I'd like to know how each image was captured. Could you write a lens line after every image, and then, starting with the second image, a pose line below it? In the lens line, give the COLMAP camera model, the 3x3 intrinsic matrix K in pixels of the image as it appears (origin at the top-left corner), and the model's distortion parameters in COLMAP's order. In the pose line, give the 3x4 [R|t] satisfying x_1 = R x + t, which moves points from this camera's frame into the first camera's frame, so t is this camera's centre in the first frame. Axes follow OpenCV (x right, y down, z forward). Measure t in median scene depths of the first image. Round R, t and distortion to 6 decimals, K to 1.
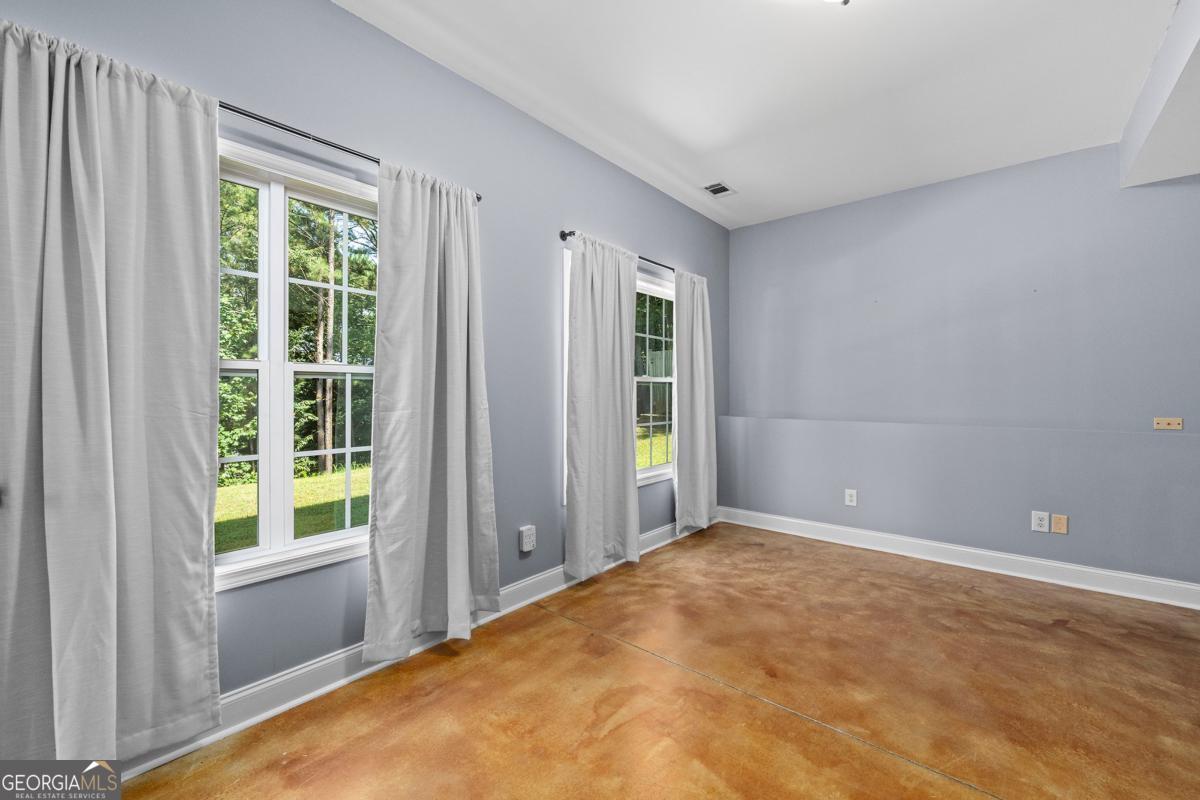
lens RADIAL K [[489.2, 0, 599.5], [0, 489.2, 394.0], [0, 0, 1]] dist [0.000148, -0.000467]
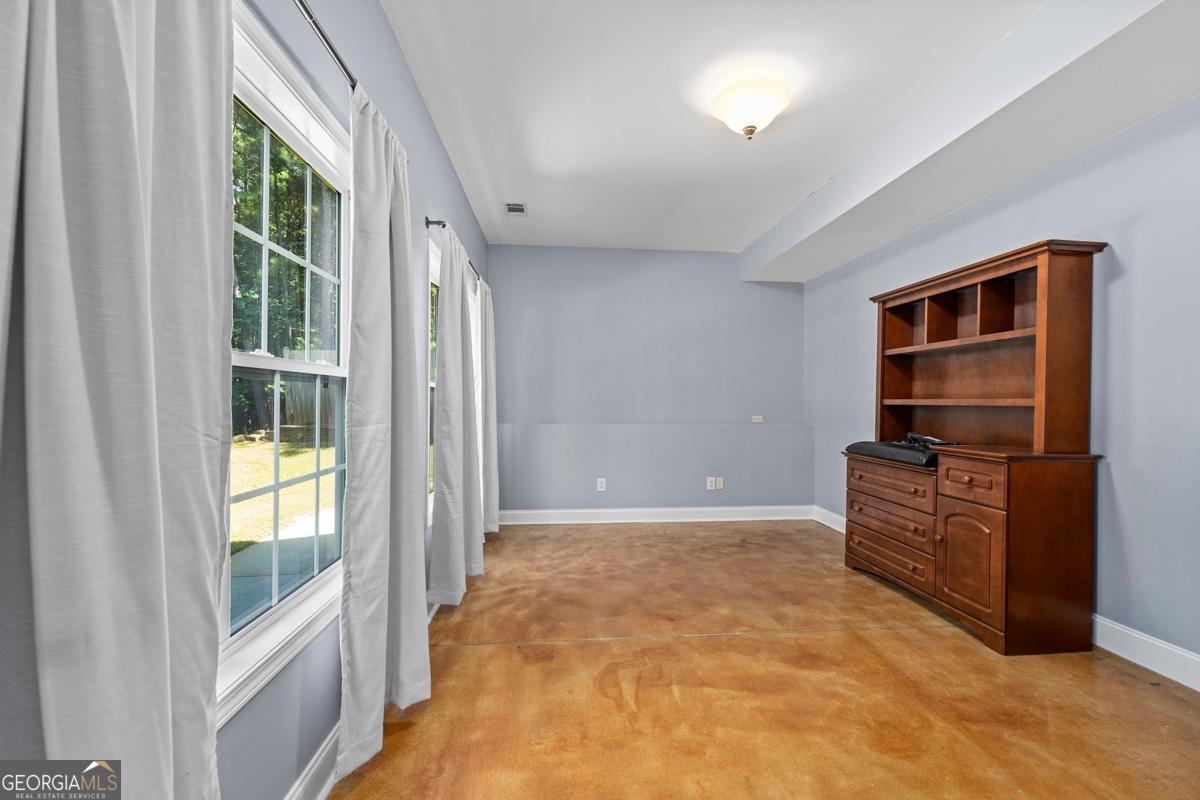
lens RADIAL K [[489.2, 0, 602.6], [0, 489.2, 404.2], [0, 0, 1]] dist [0.000148, -0.000467]
pose [[0.700301, -0.002046, 0.713845, -0.525562], [-0.001554, 0.999989, 0.004390, -0.000919], [-0.713846, -0.004183, 0.700290, 0.170119]]
